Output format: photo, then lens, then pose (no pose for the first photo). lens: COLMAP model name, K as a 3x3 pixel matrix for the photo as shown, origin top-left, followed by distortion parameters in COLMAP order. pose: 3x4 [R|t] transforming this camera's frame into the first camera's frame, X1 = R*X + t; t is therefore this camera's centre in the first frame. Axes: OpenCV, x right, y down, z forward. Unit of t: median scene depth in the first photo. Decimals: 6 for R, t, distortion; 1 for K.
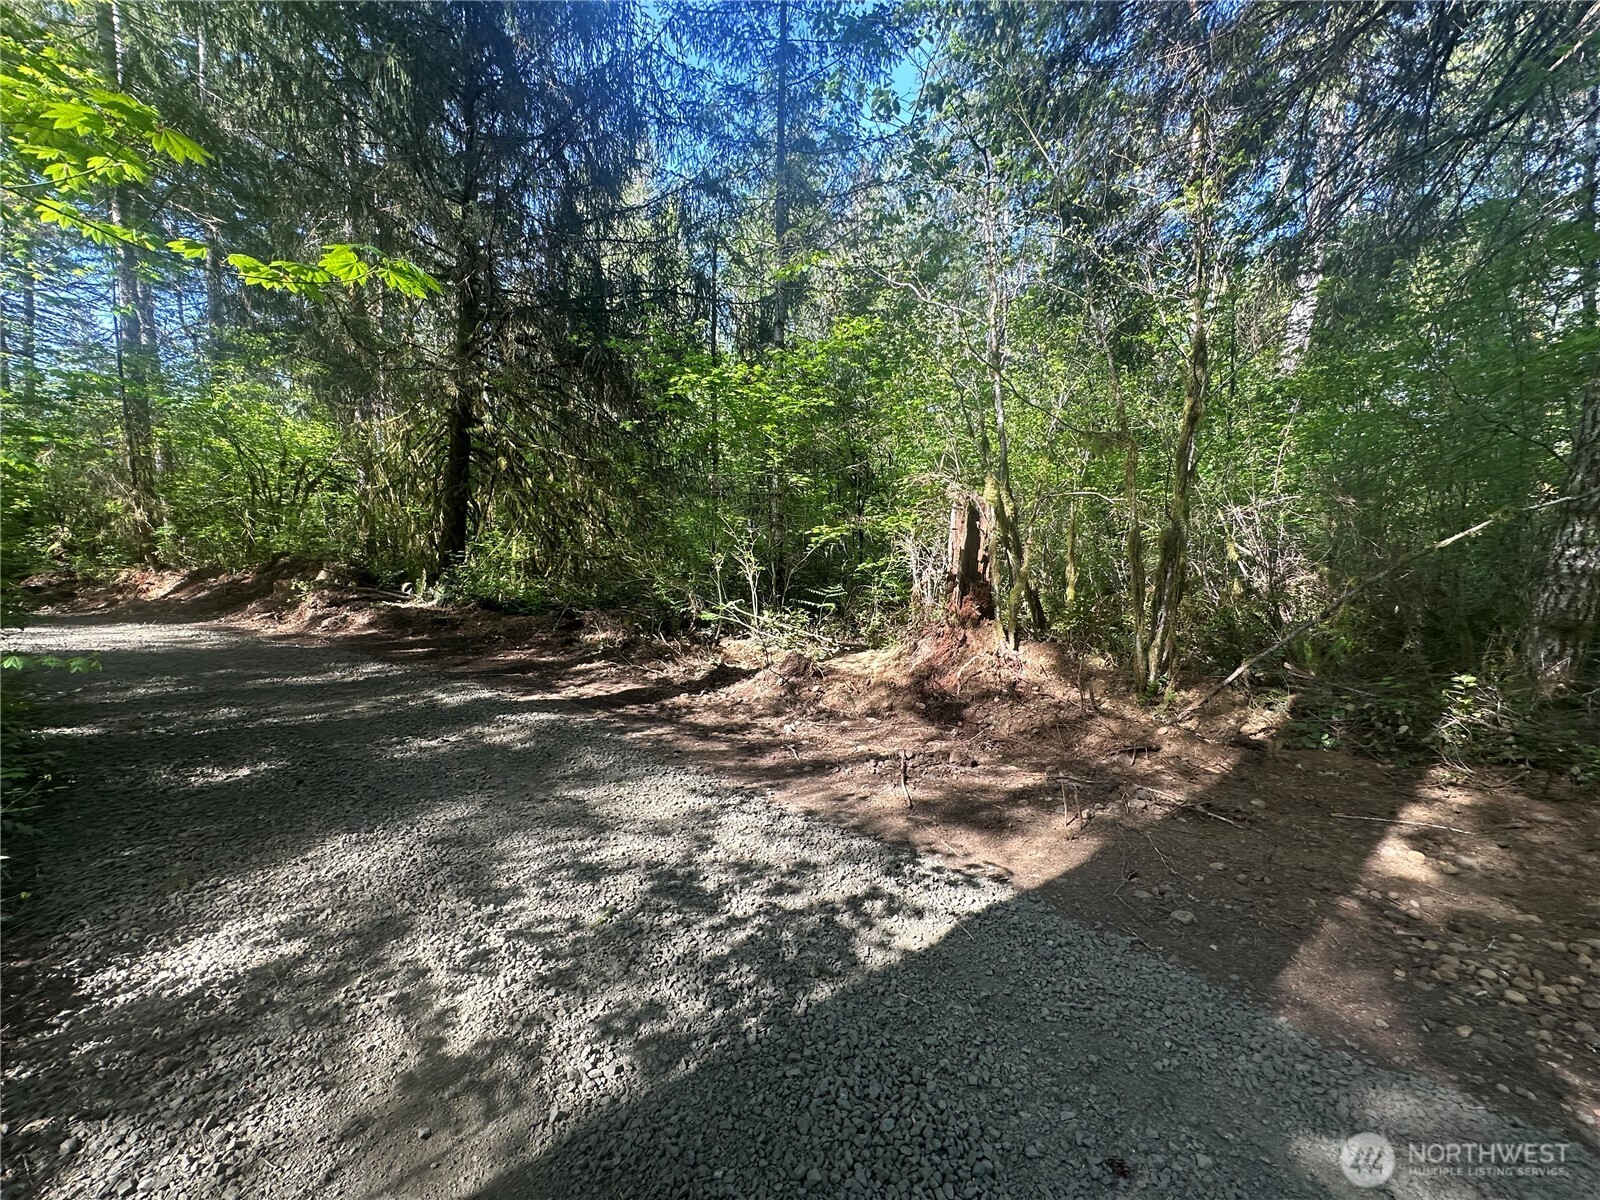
lens RADIAL K [[637.3, 0, 800.0], [0, 637.3, 600.0], [0, 0, 1]] dist [-0.002133, -0.000196]
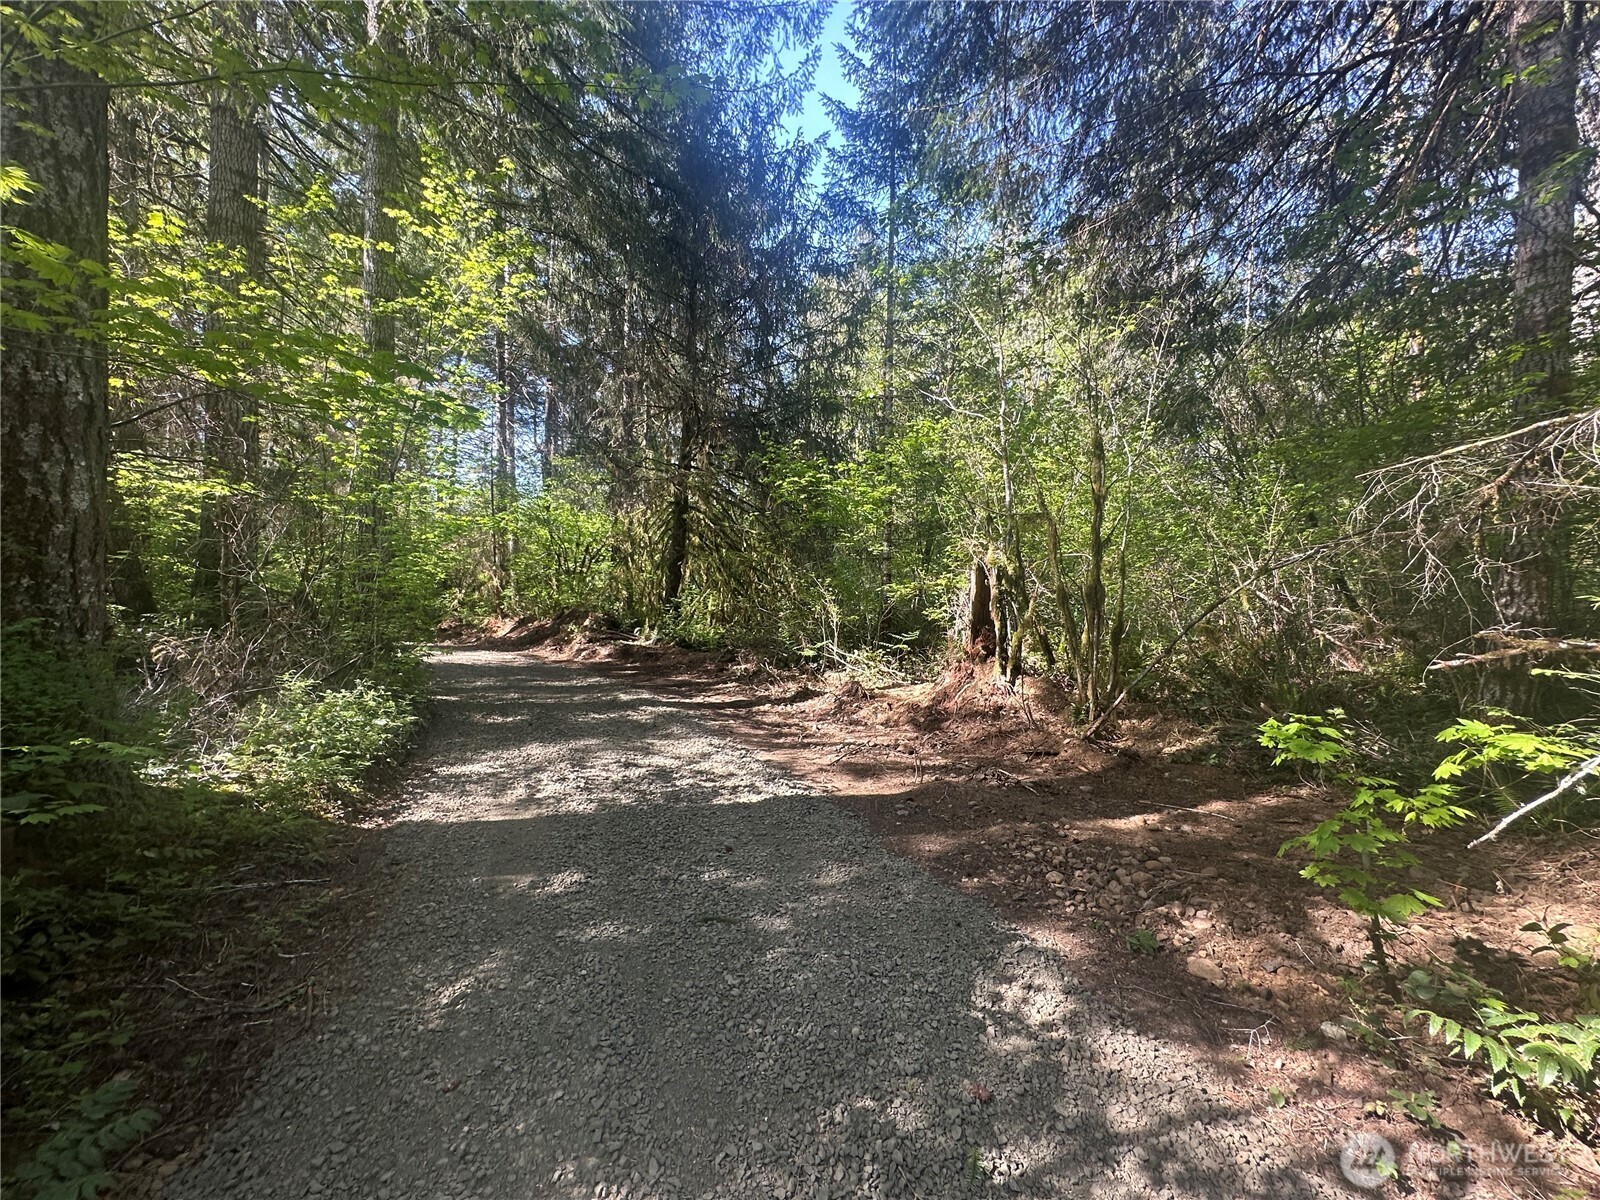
lens RADIAL K [[637.3, 0, 800.0], [0, 637.3, 600.0], [0, 0, 1]] dist [-0.002133, -0.000196]
pose [[0.931345, -0.005797, -0.364091, 0.252113], [-0.025274, 0.996433, -0.080516, 0.017996], [0.363259, 0.084190, 0.927877, -0.194057]]
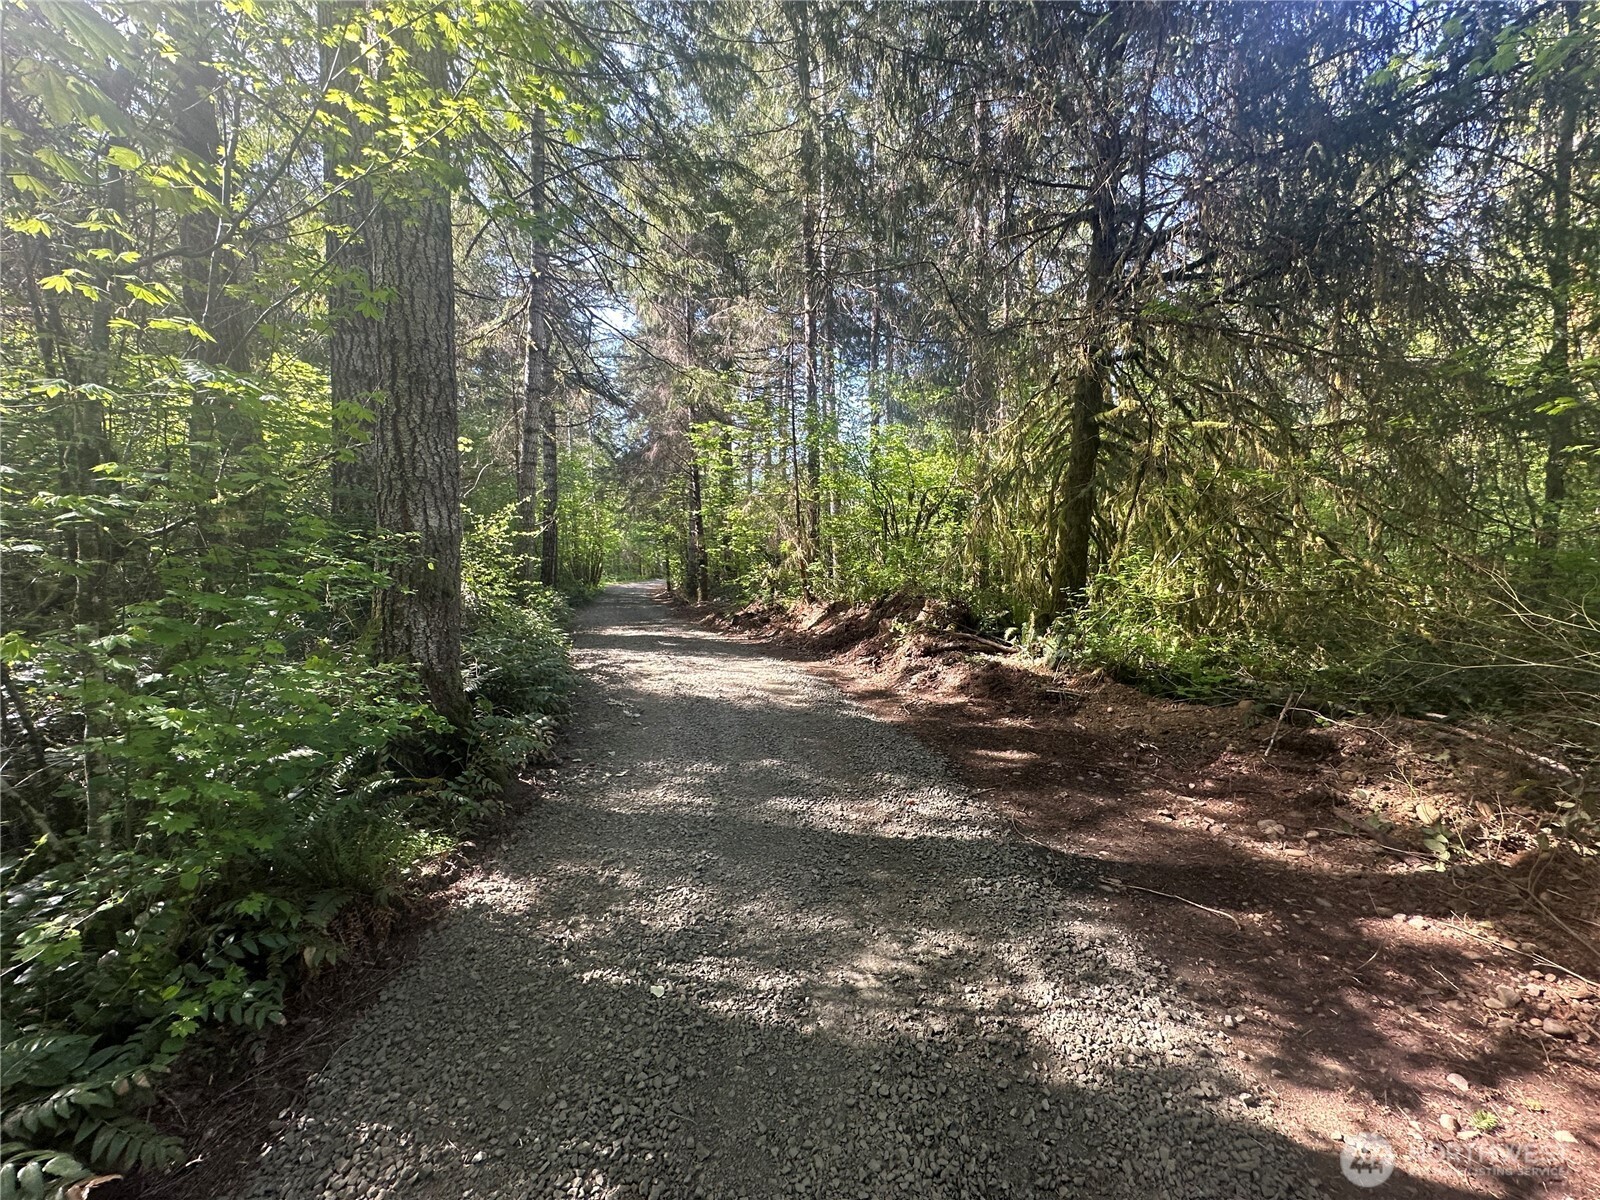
lens RADIAL K [[637.3, 0, 800.0], [0, 637.3, 600.0], [0, 0, 1]] dist [-0.002133, -0.000196]
pose [[0.627529, 0.017909, -0.778387, -0.208653], [-0.047221, 0.998770, -0.015090, -0.042055], [0.777160, 0.046226, 0.627603, 0.368331]]
